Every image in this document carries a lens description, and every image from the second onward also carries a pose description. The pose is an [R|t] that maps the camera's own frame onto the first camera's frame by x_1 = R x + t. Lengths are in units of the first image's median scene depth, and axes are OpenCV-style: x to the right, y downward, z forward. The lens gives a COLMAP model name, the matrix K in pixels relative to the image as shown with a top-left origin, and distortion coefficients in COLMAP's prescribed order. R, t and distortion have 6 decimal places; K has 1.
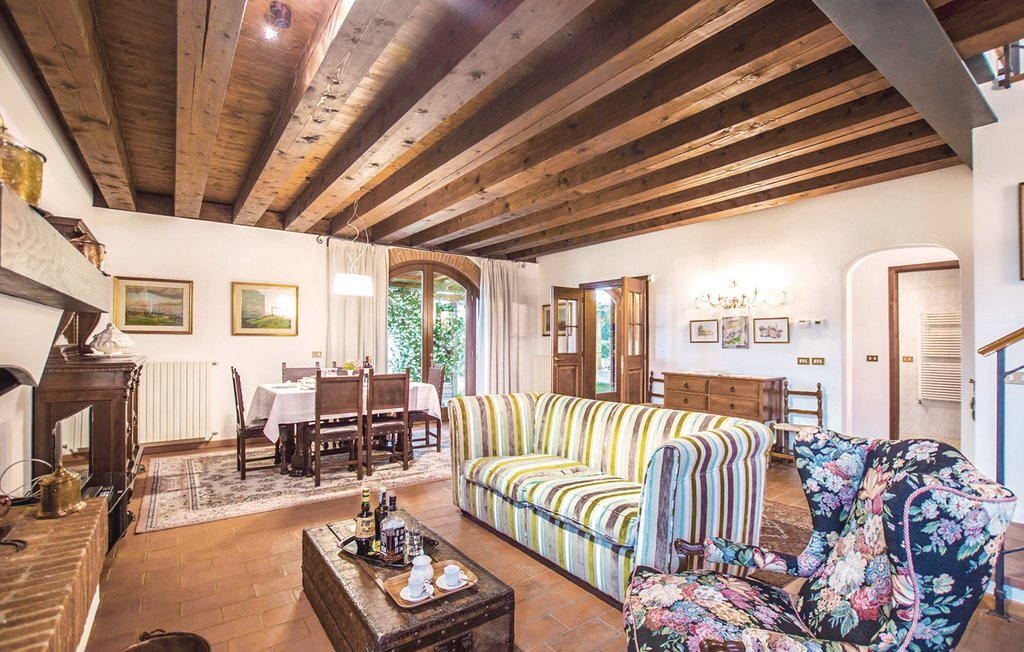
lens RADIAL K [[464.1, 0, 520.4], [0, 464.1, 334.2], [0, 0, 1]] dist [-0.026784, 0.000214]
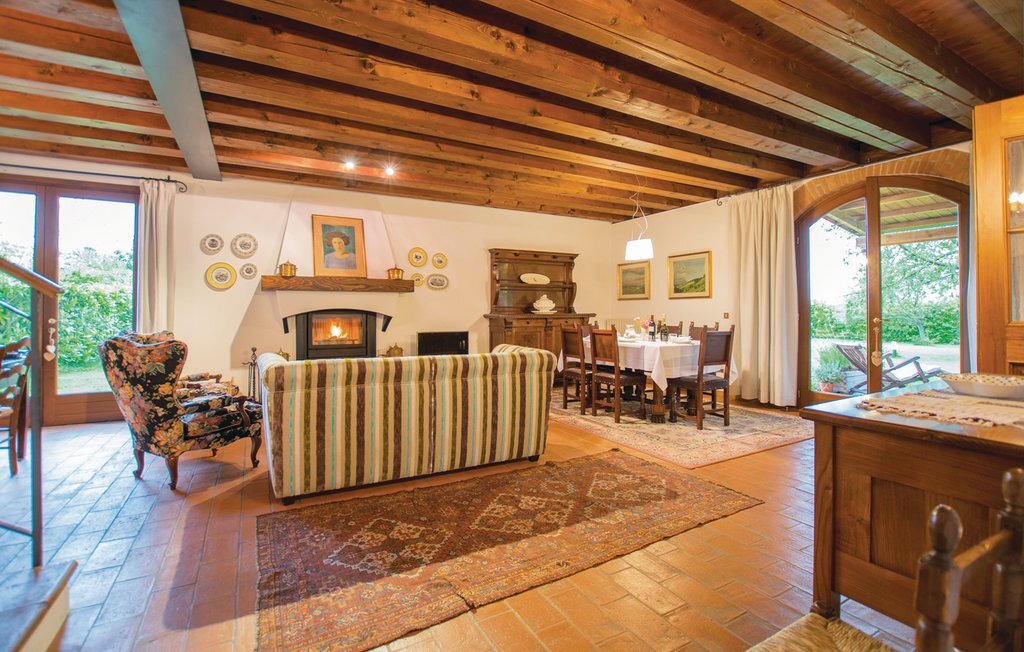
lens RADIAL K [[464.1, 0, 520.4], [0, 464.1, 334.2], [0, 0, 1]] dist [-0.026784, 0.000214]
pose [[-0.109683, 0.036633, -0.993291, 0.713904], [0.014723, 0.999271, 0.035228, 0.049251], [0.993858, -0.010760, -0.110142, 0.804850]]
